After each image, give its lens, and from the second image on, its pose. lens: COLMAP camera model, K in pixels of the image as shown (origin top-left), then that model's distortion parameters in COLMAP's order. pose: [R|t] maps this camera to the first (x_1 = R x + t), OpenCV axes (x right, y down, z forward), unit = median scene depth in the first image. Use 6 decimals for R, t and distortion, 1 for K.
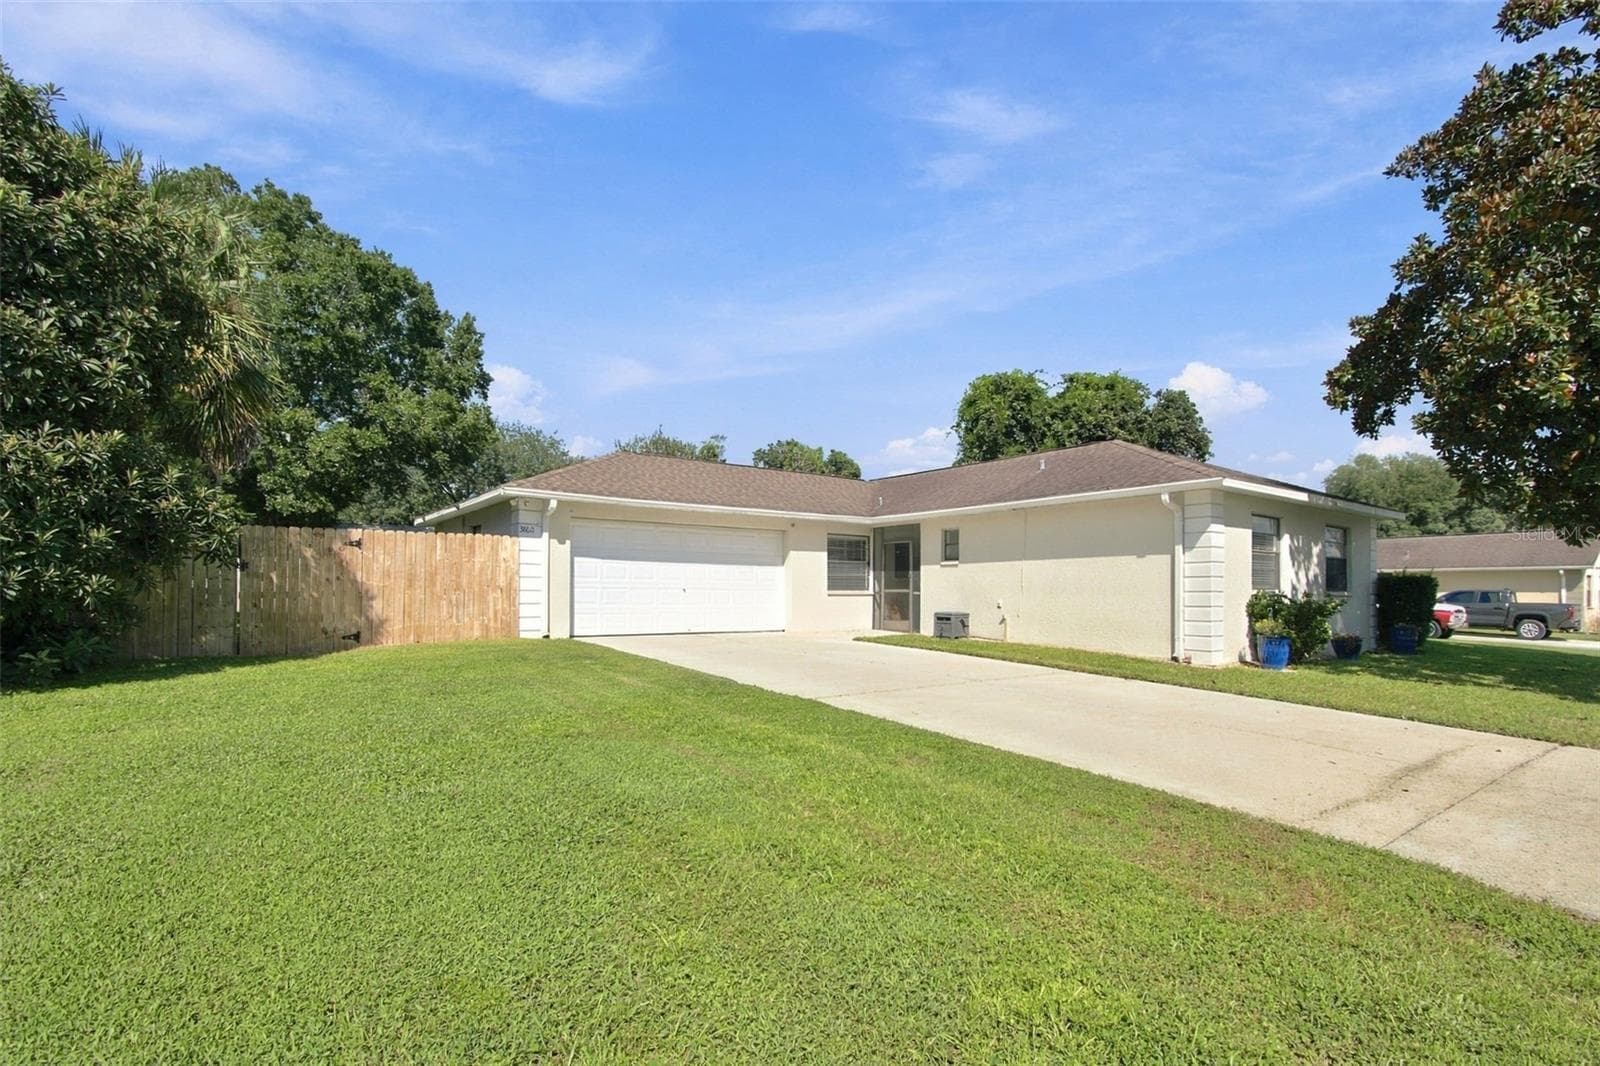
lens RADIAL K [[769.6, 0, 793.6], [0, 769.6, 582.1], [0, 0, 1]] dist [0.030802, -0.000112]
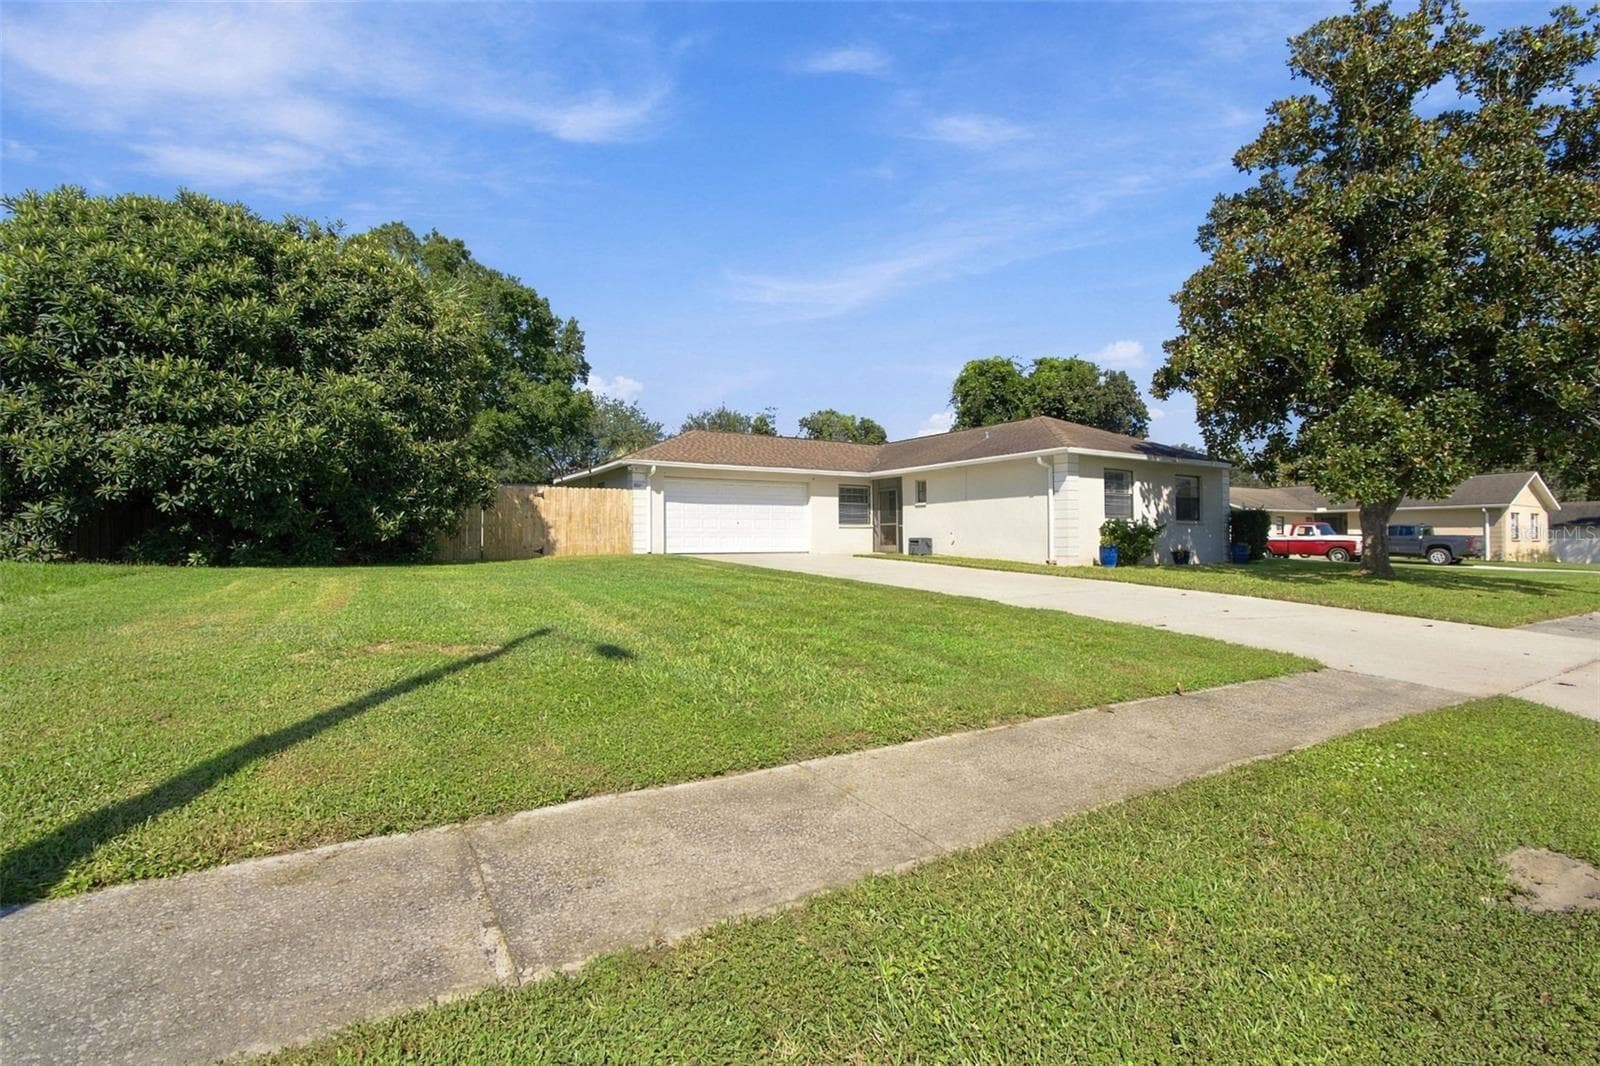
lens RADIAL K [[738.3, 0, 817.4], [0, 738.3, 529.1], [0, 0, 1]] dist [-0.002146, -0.000157]
pose [[0.998668, -0.011982, -0.050191, 0.052308], [0.011653, 0.999909, -0.006829, 0.020399], [0.050268, 0.006235, 0.998716, -0.266088]]
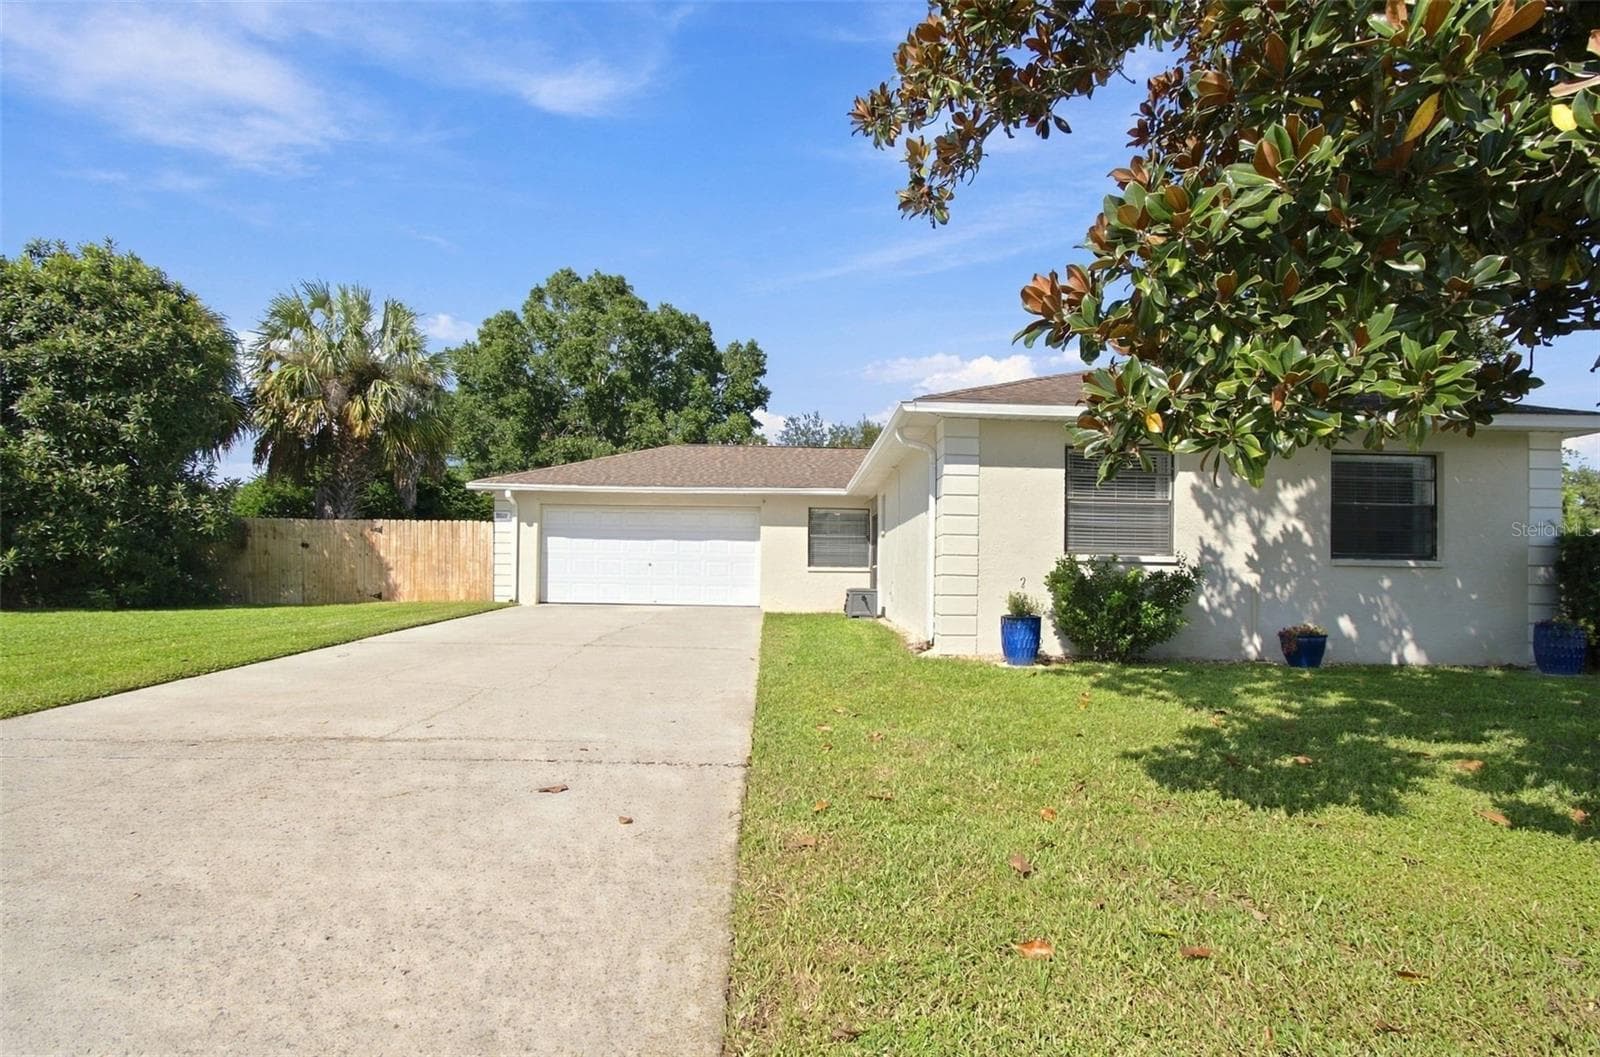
lens RADIAL K [[762.7, 0, 805.5], [0, 762.7, 569.3], [0, 0, 1]] dist [0.020483, 0.000244]
pose [[0.817819, -0.005703, -0.575448, 0.429201], [-0.000511, 0.999943, -0.010636, 0.017952], [0.575476, 0.008992, 0.817769, 0.150841]]
